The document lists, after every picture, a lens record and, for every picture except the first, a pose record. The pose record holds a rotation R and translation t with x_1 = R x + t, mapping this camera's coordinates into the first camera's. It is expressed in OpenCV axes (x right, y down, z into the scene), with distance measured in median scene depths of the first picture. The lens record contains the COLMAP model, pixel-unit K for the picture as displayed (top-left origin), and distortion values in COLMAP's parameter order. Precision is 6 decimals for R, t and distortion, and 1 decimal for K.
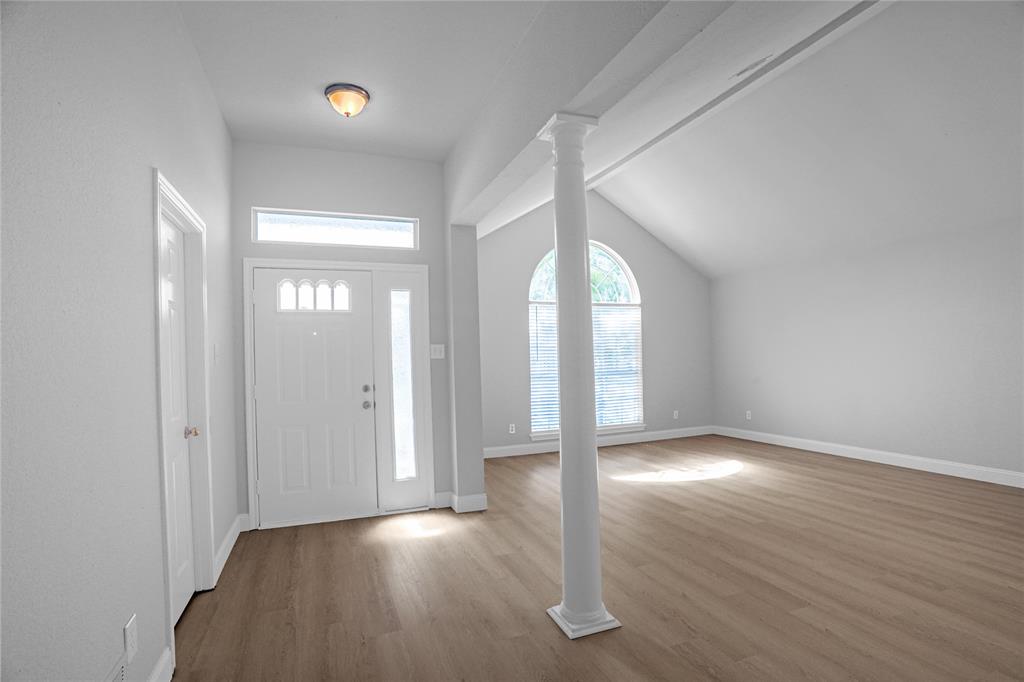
lens RADIAL K [[498.3, 0, 517.1], [0, 498.3, 351.7], [0, 0, 1]] dist [-0.073482, 0.033756]
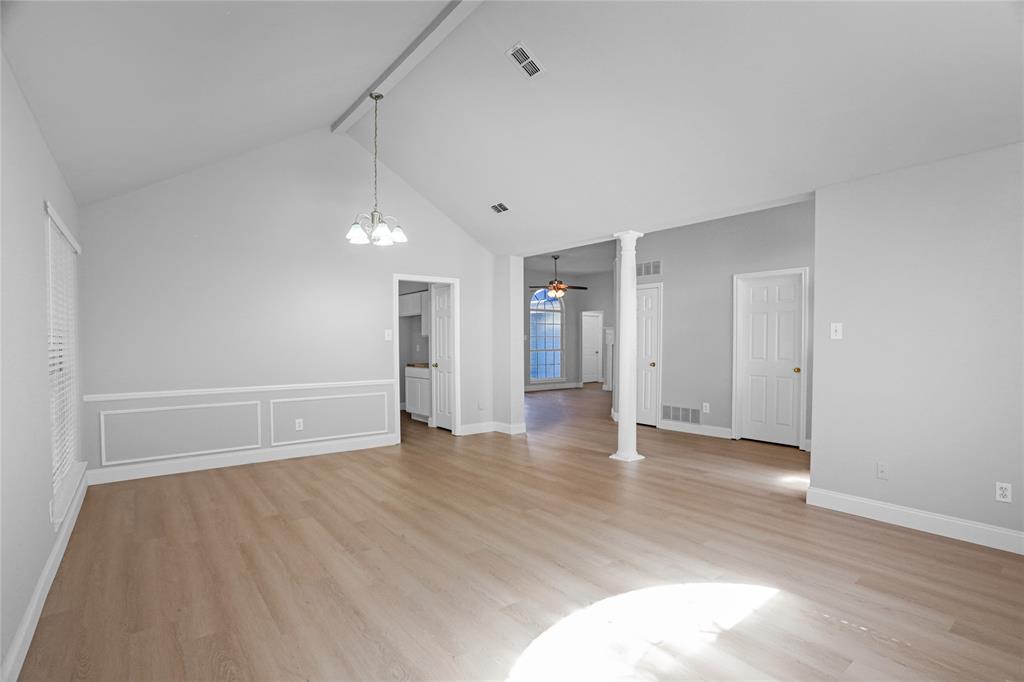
lens RADIAL K [[498.3, 0, 517.1], [0, 498.3, 351.7], [0, 0, 1]] dist [-0.073482, 0.033756]
pose [[-0.958518, 0.034265, -0.282965, 0.555363], [0.030122, 0.999366, 0.018978, 0.004251], [0.283436, 0.009668, -0.958943, 1.359869]]
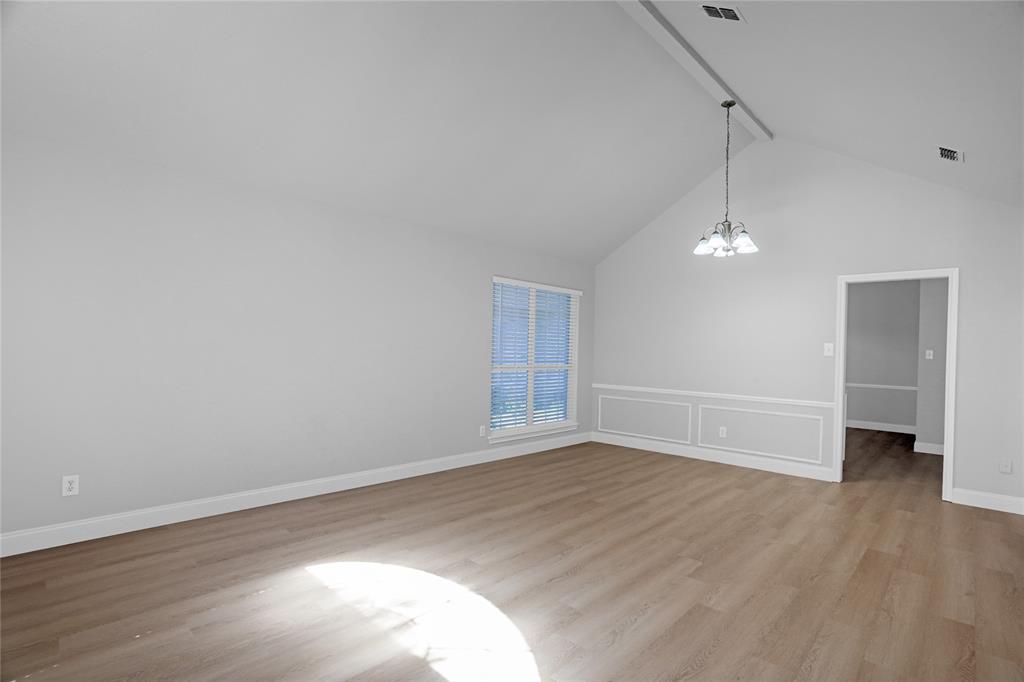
lens RADIAL K [[498.3, 0, 517.1], [0, 498.3, 351.7], [0, 0, 1]] dist [-0.073482, 0.033756]
pose [[-0.423428, 0.005236, 0.905915, -0.082480], [-0.026749, 0.999475, -0.018279, 0.016337], [-0.905535, -0.031973, -0.423065, 1.127339]]
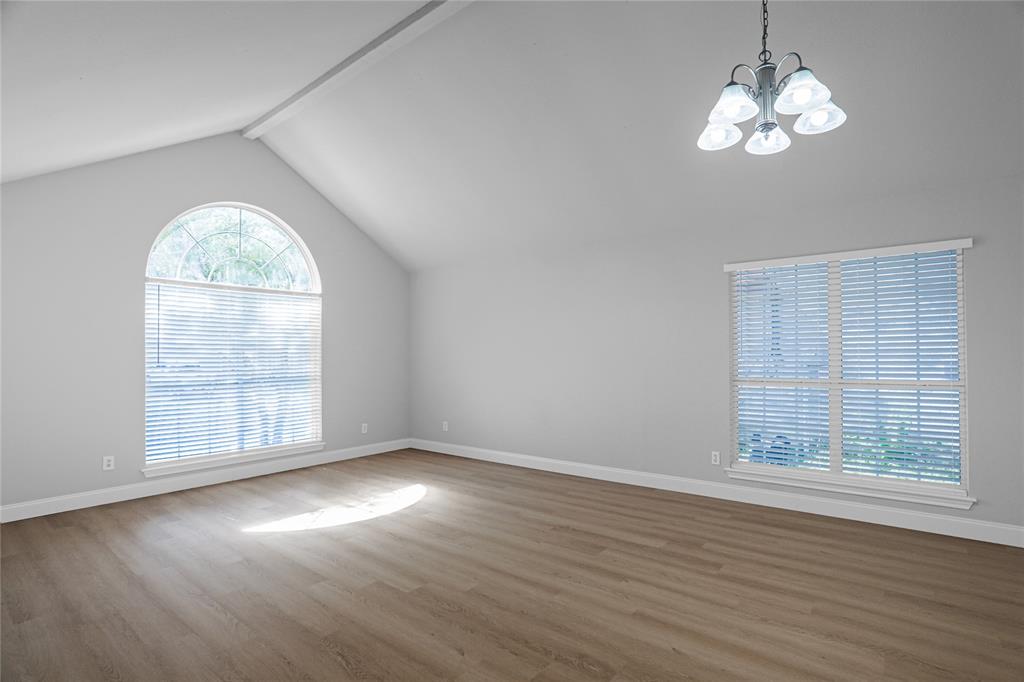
lens RADIAL K [[498.3, 0, 517.1], [0, 498.3, 351.7], [0, 0, 1]] dist [-0.073482, 0.033756]
pose [[0.868320, 0.020285, 0.495589, 0.181038], [-0.018834, 0.999791, -0.007924, -0.002363], [-0.495646, -0.002454, 0.868521, 0.198699]]
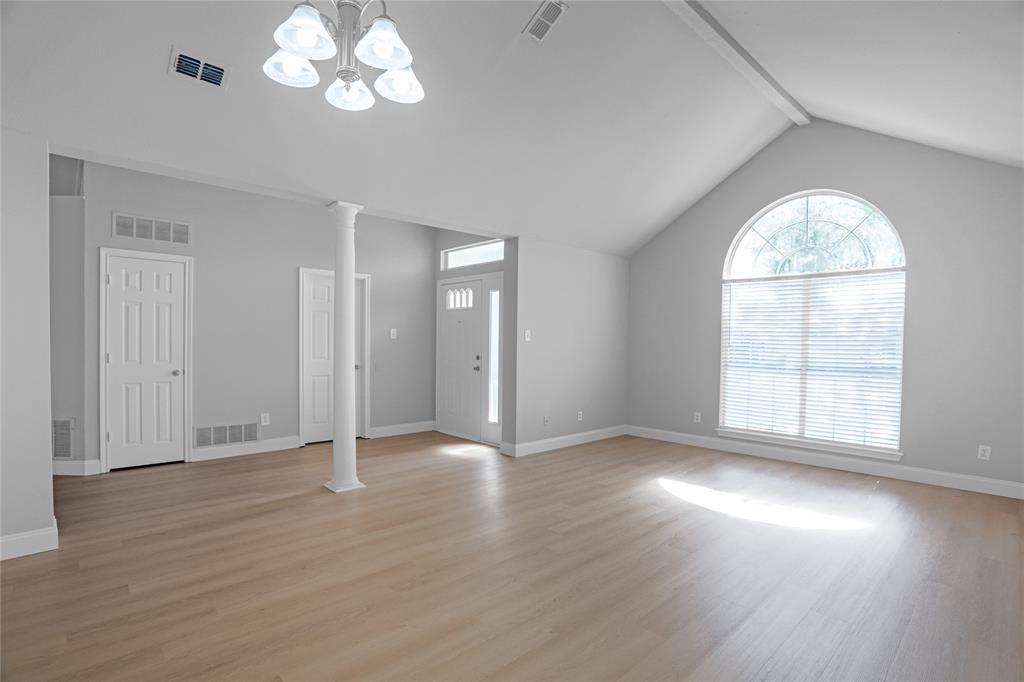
lens RADIAL K [[498.3, 0, 517.1], [0, 498.3, 351.7], [0, 0, 1]] dist [-0.073482, 0.033756]
pose [[0.372736, 0.049408, -0.926621, 0.900537], [-0.011264, 0.998749, 0.048723, -0.015219], [0.927869, -0.007724, 0.372827, 0.417567]]
